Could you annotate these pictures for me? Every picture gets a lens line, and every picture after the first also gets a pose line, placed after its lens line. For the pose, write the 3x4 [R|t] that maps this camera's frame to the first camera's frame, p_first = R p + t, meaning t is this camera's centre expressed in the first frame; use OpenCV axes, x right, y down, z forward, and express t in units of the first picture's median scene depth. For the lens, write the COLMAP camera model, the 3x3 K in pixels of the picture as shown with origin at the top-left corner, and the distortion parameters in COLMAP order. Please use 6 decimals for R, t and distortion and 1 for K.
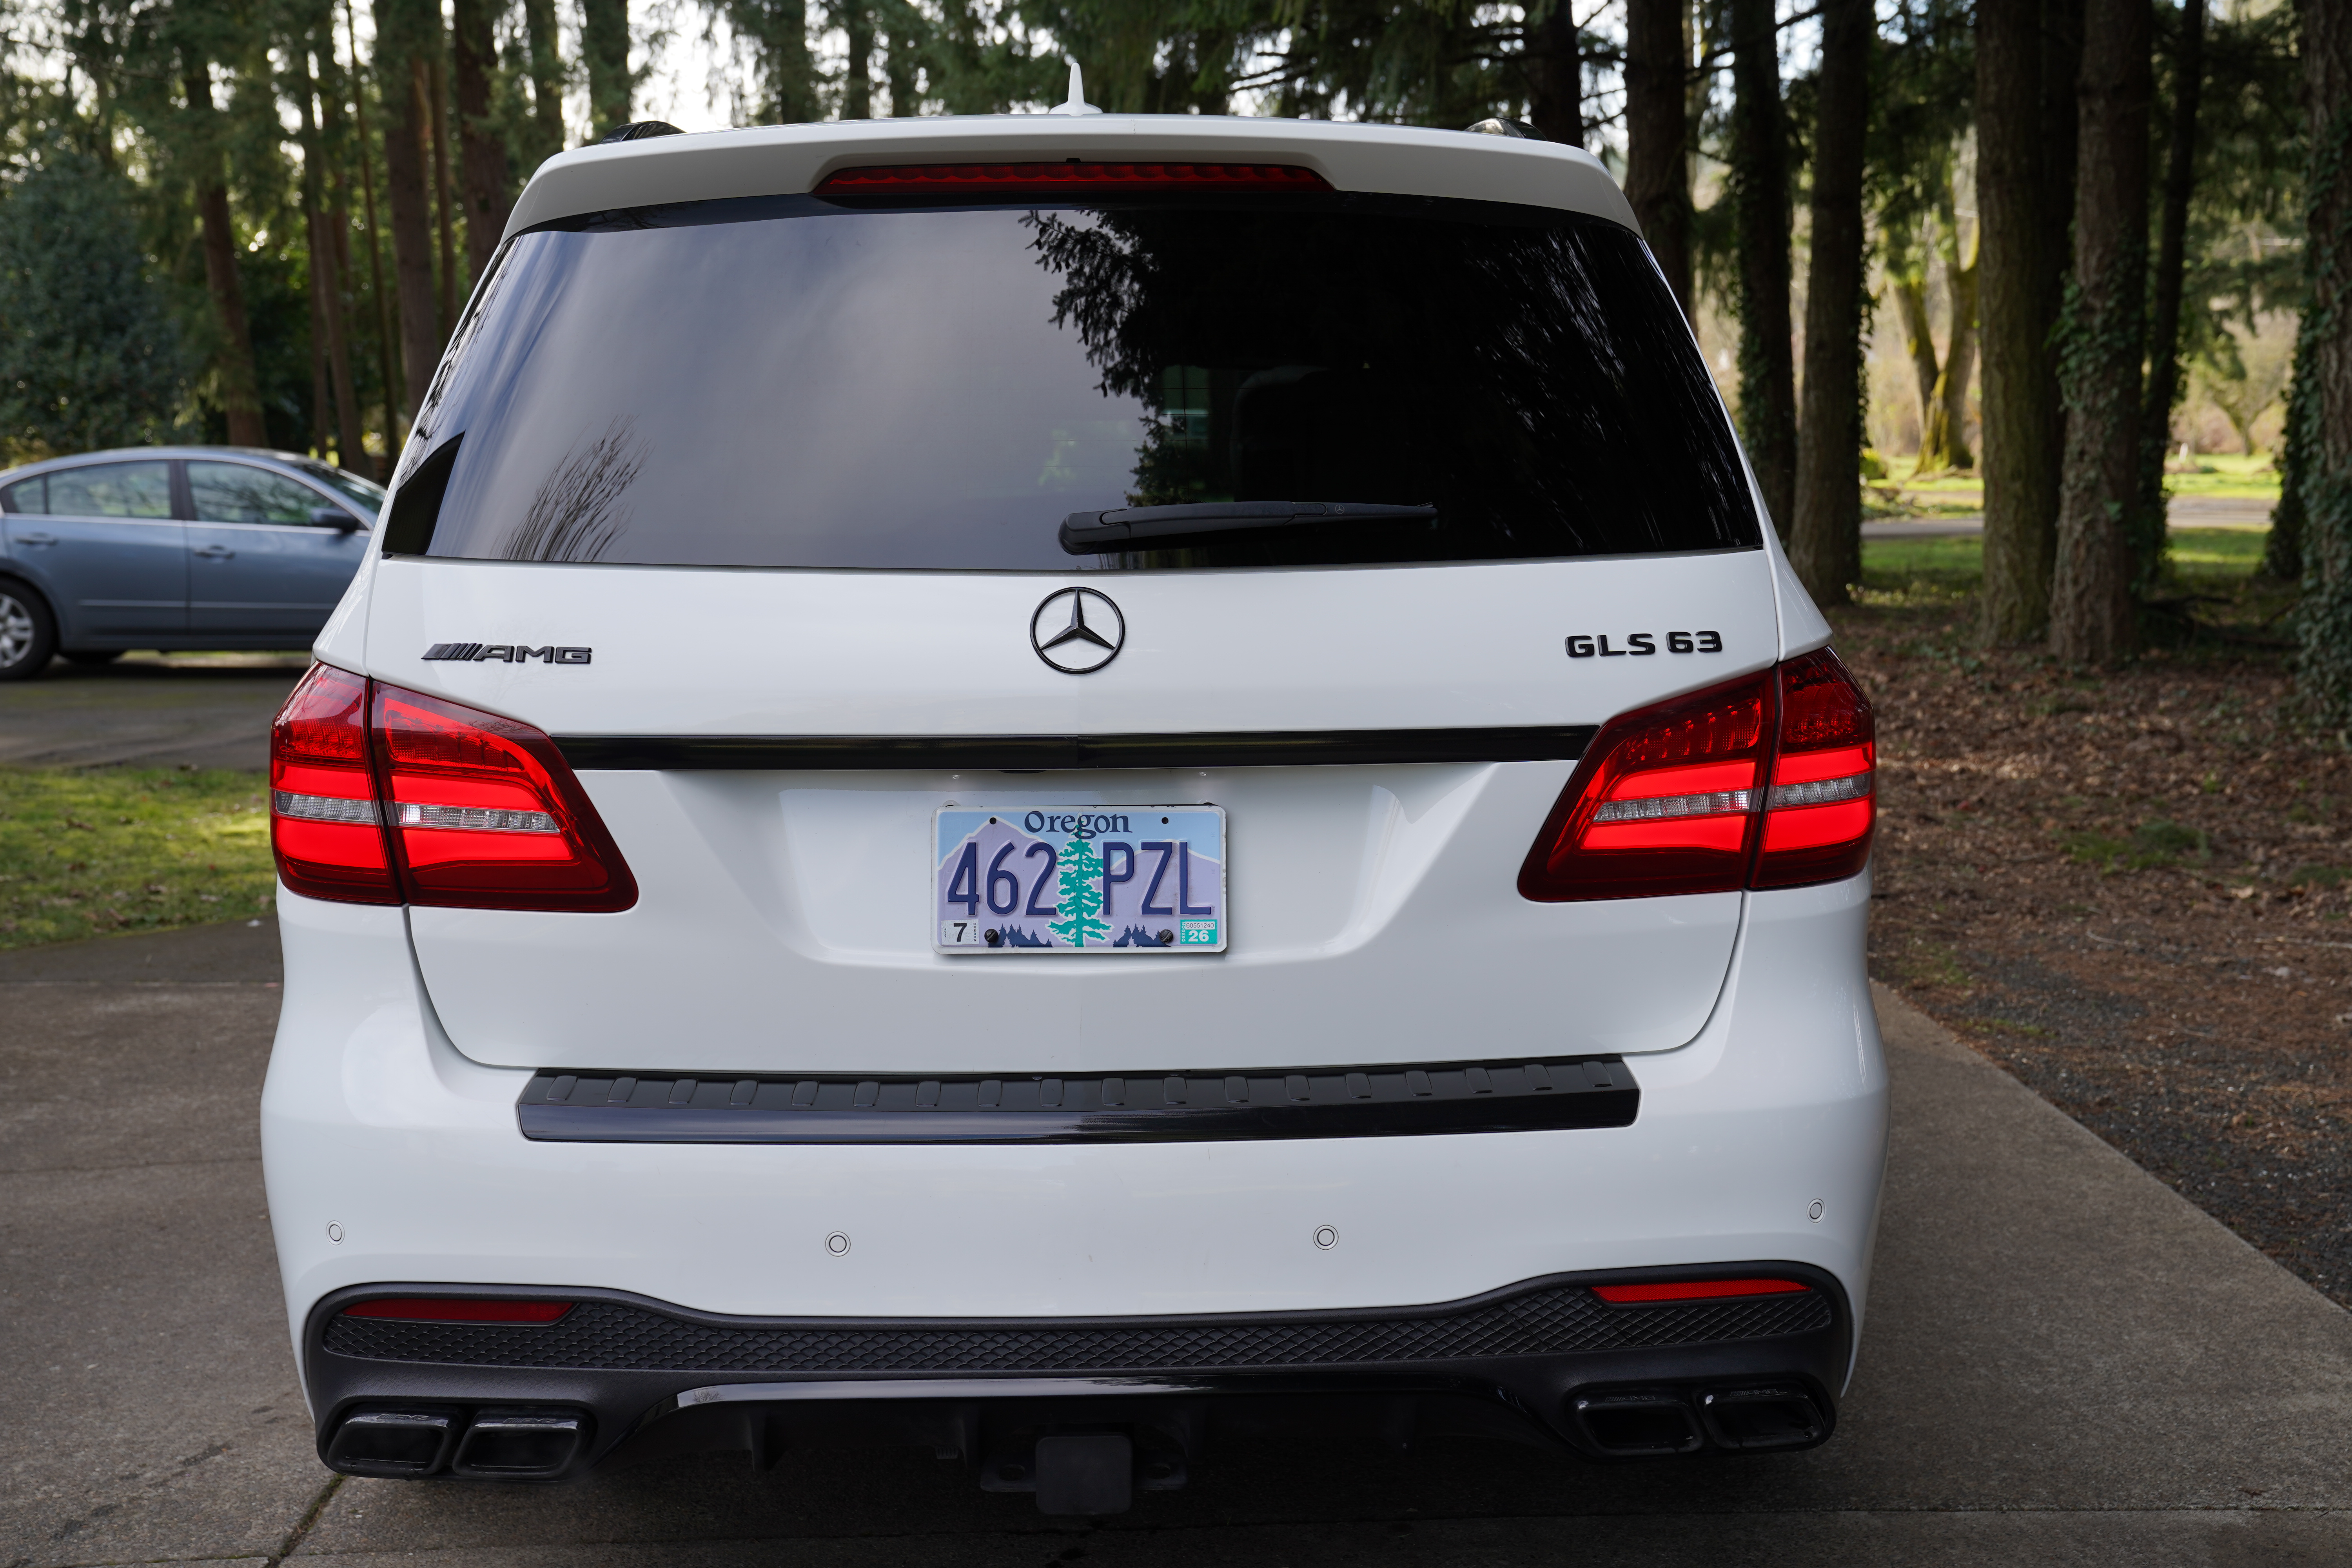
lens RADIAL K [[2778.6, 0, 1178.4], [0, 2778.6, 792.3], [0, 0, 1]] dist [0.080733, 0.000000]
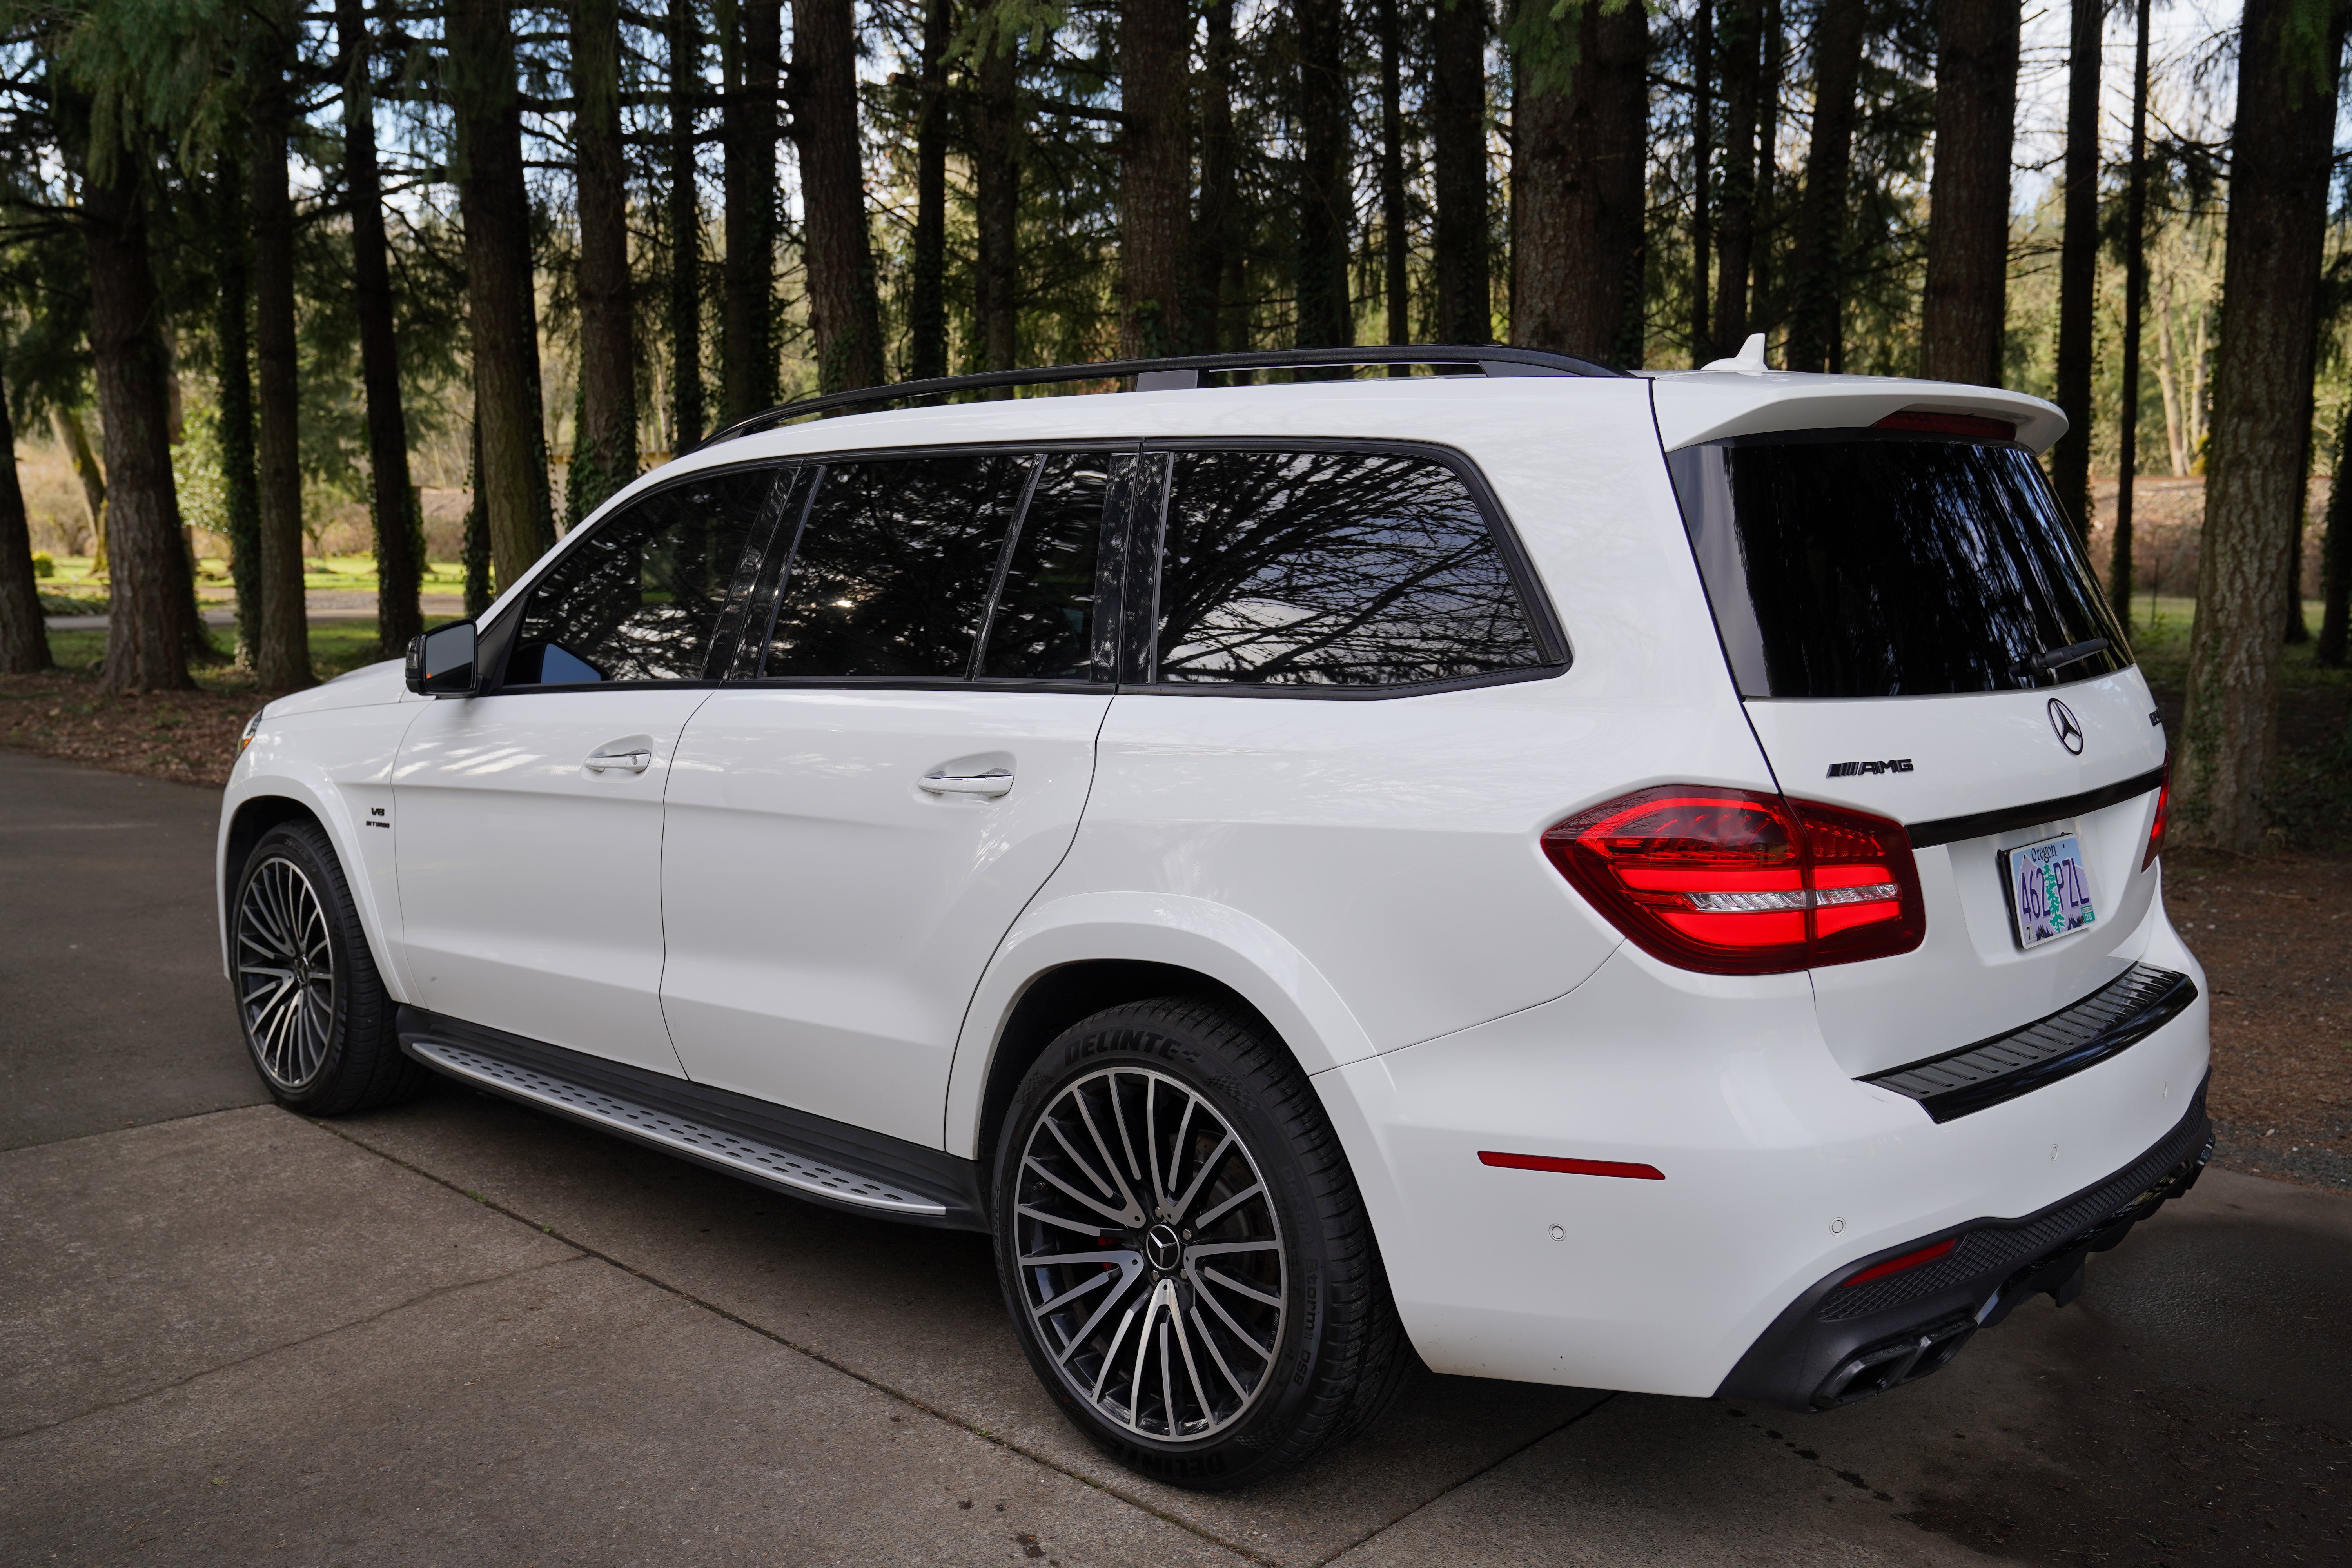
lens RADIAL K [[2132.2, 0, 1198.4], [0, 2132.2, 710.5], [0, 0, 1]] dist [-0.008126, -0.000955]
pose [[0.702314, -0.050413, 0.710080, -1.175517], [0.083251, 0.996461, -0.011596, -0.090712], [-0.706982, 0.067259, 0.704026, 0.499691]]
